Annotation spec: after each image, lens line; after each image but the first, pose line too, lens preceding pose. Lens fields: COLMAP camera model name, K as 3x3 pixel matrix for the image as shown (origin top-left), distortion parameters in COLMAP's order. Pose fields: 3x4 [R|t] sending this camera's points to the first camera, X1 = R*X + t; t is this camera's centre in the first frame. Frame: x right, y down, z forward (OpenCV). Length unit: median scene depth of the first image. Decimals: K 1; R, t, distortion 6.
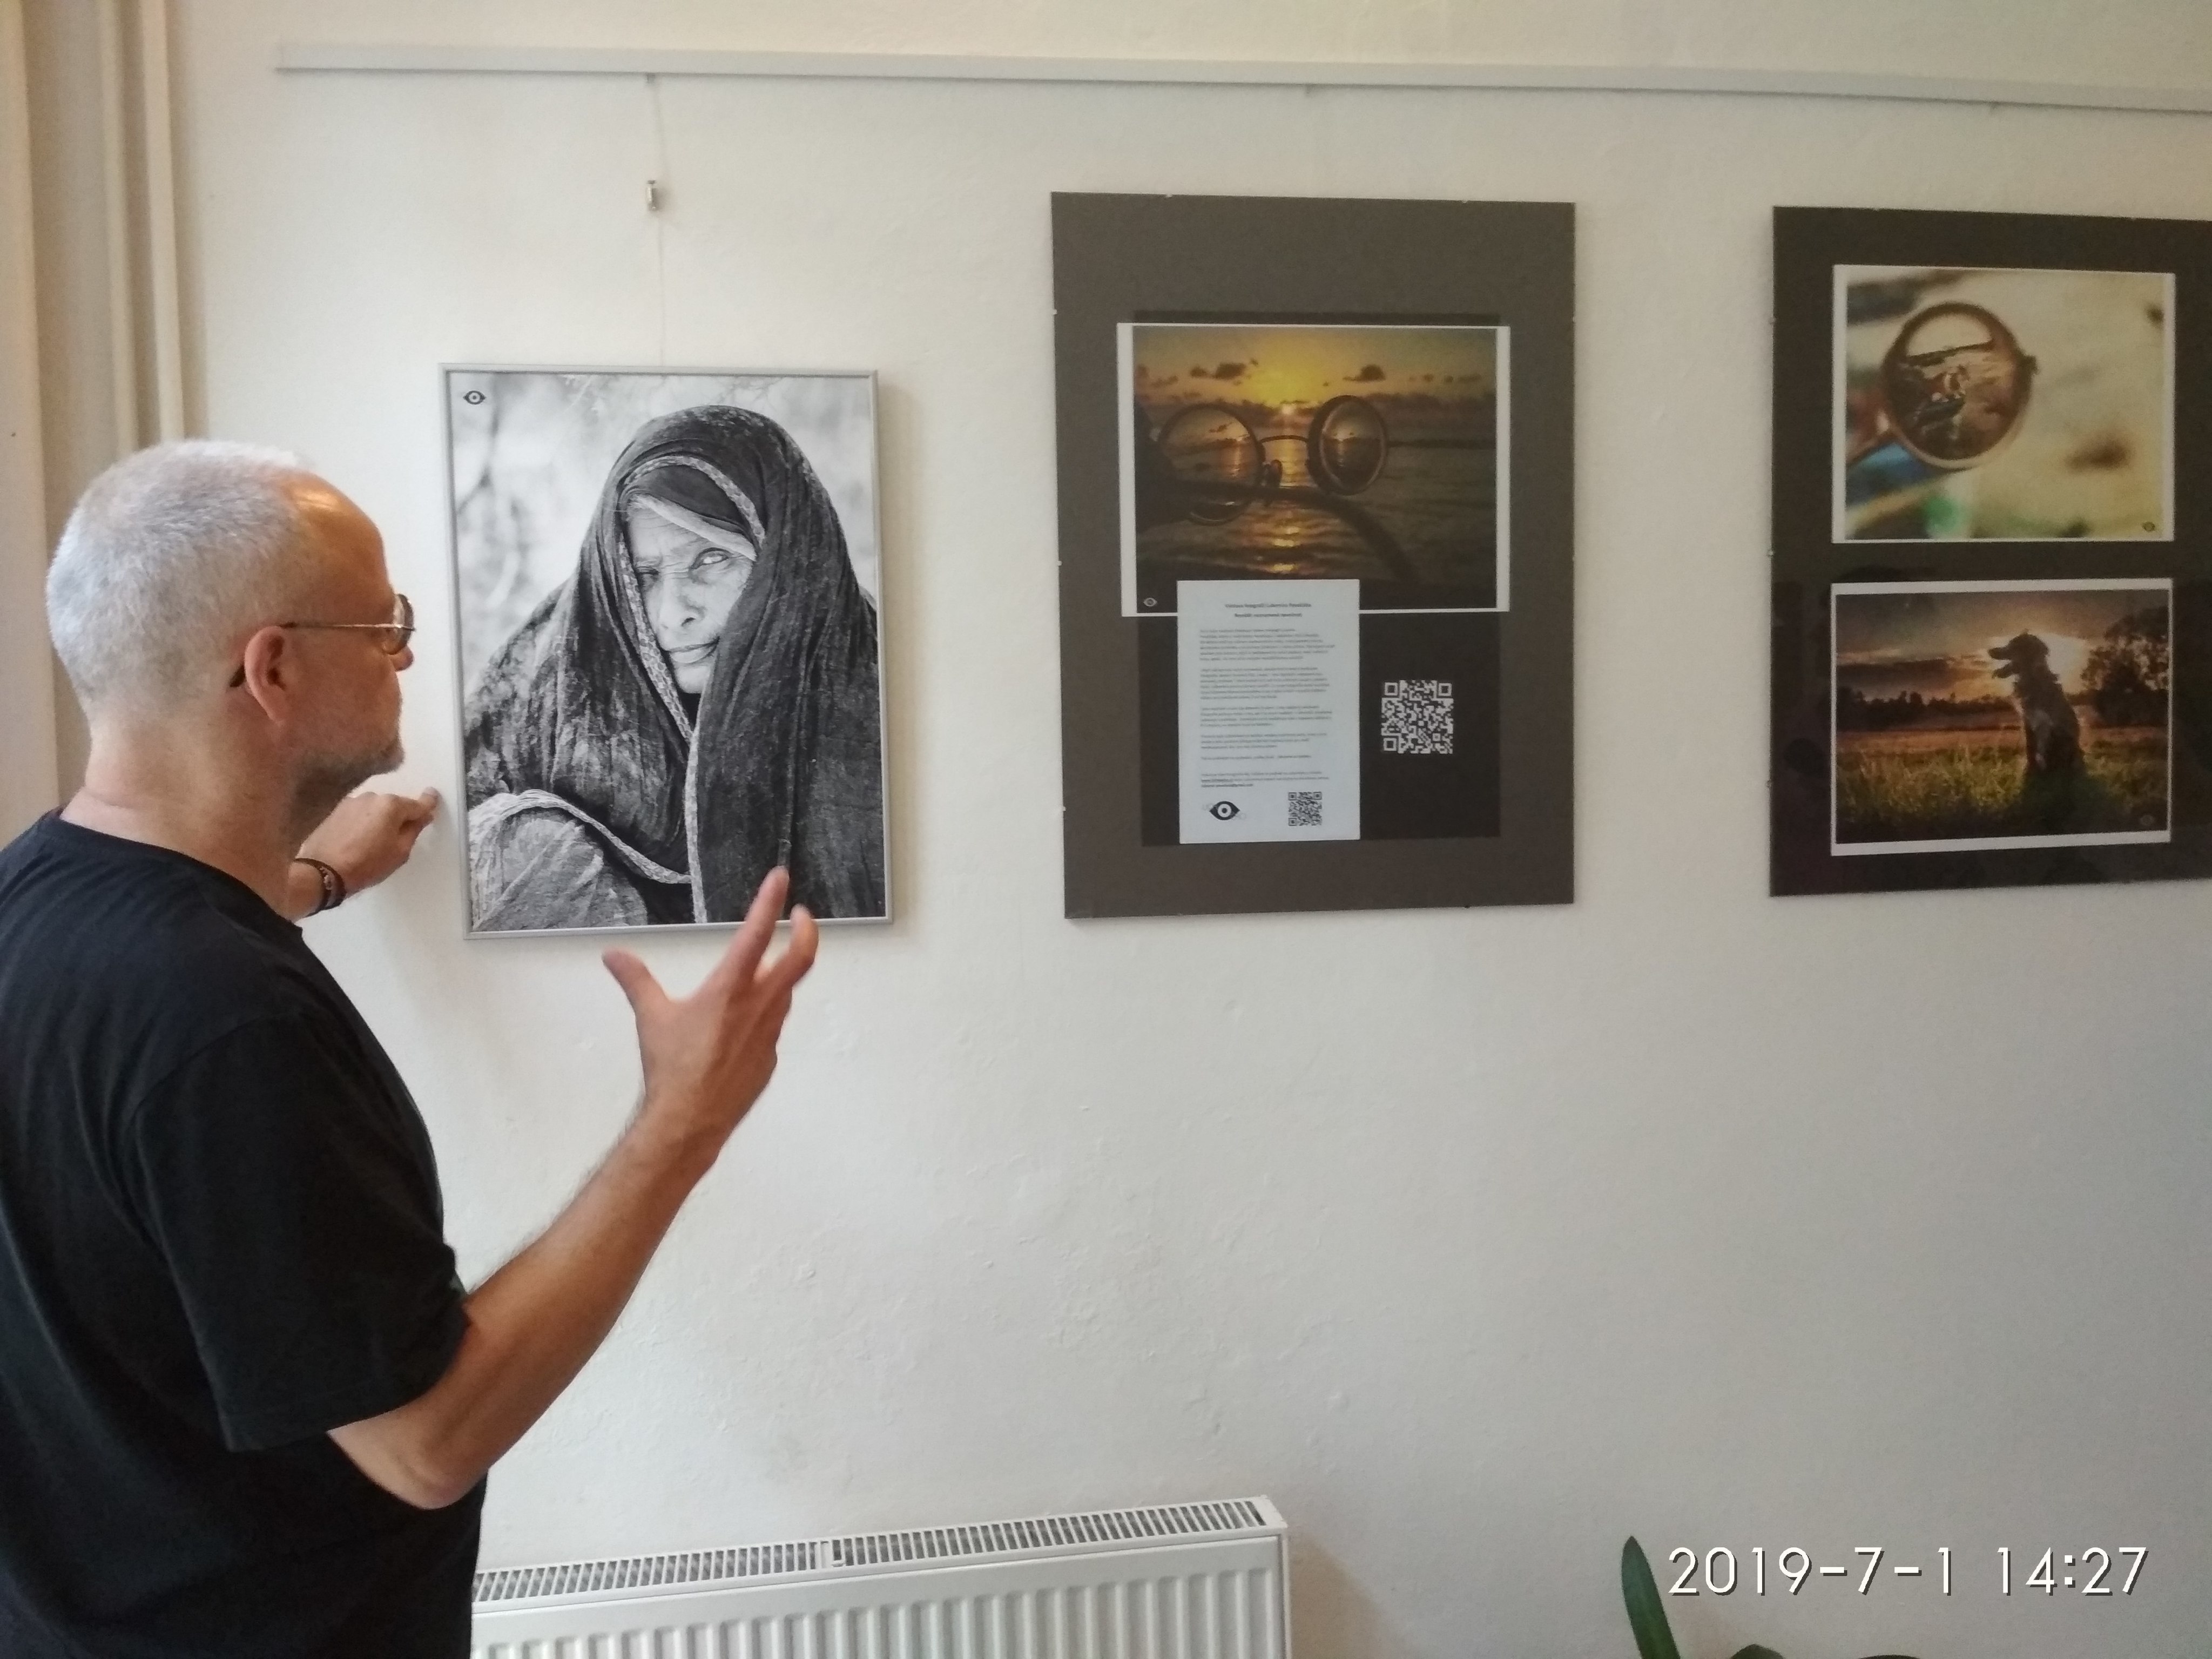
lens RADIAL K [[1914.4, 0, 1120.9], [0, 1914.4, 834.8], [0, 0, 1]] dist [0.064400, -0.129616]
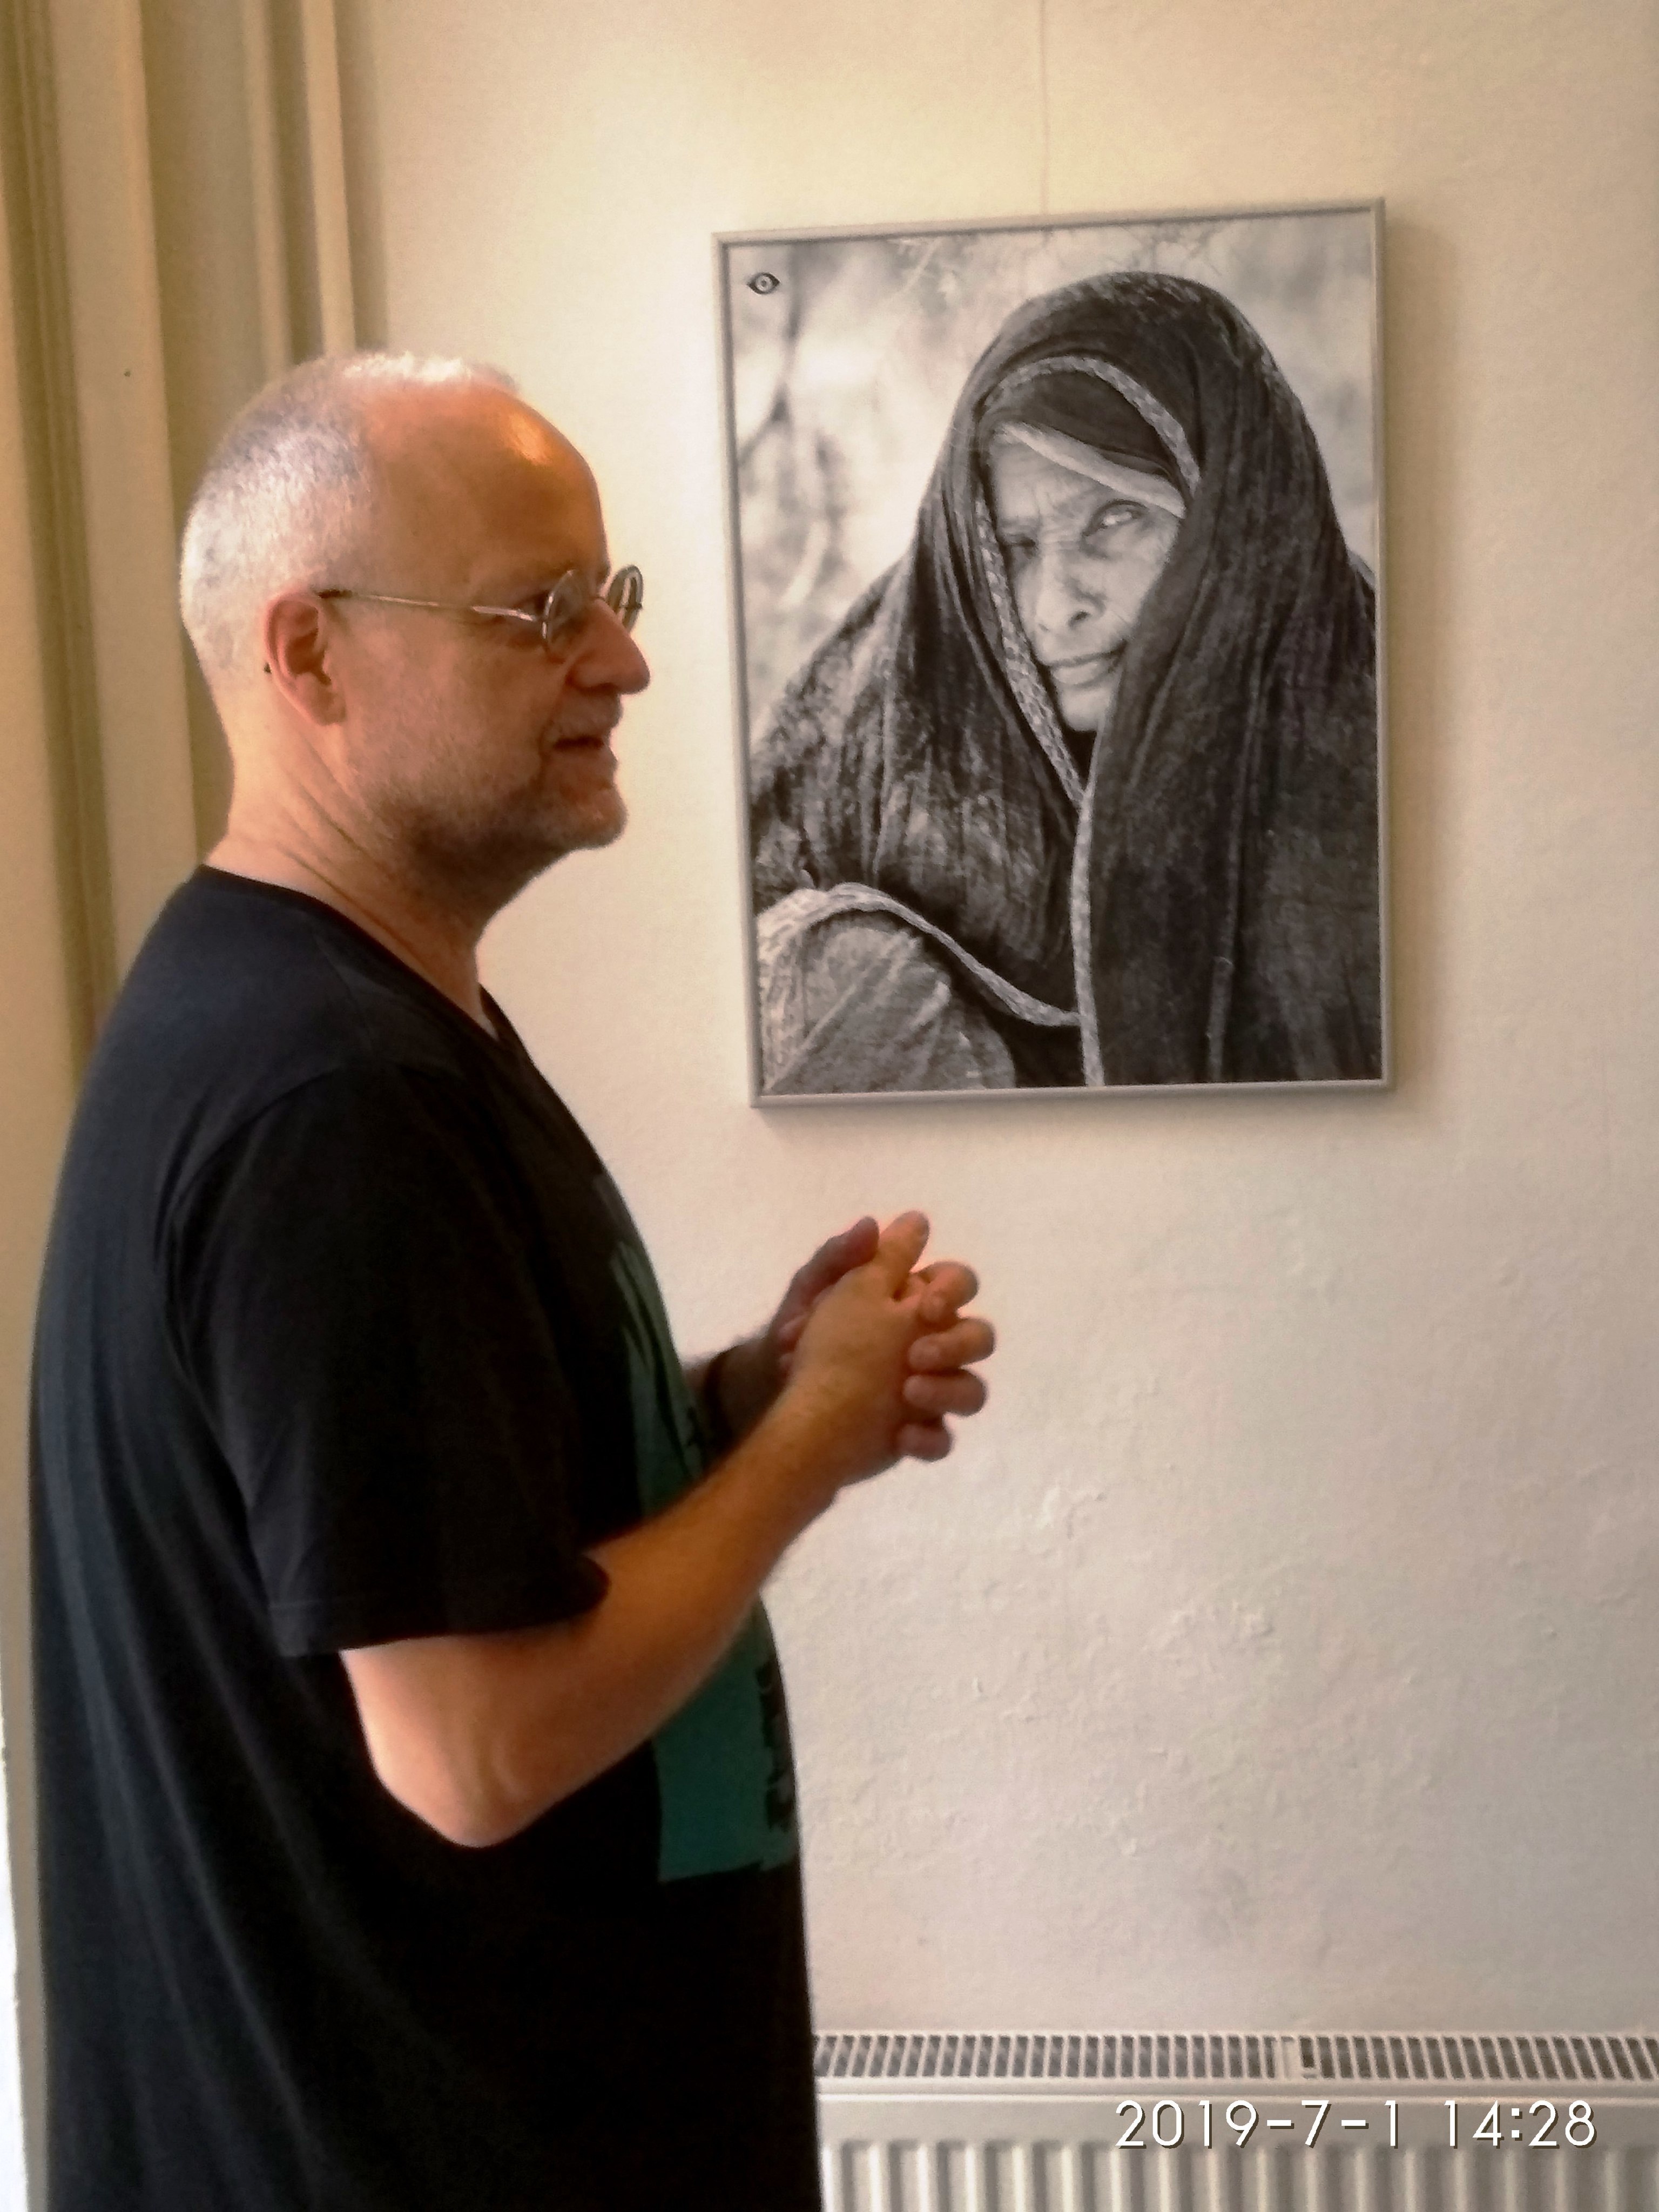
lens RADIAL K [[1914.4, 0, 824.3], [0, 1914.4, 1110.5], [0, 0, 1]] dist [0.064400, -0.129616]
pose [[0.976464, 0.009883, -0.215454, -0.165755], [0.000566, 0.998829, 0.048383, 0.022280], [0.215680, -0.047366, 0.975315, 0.339580]]
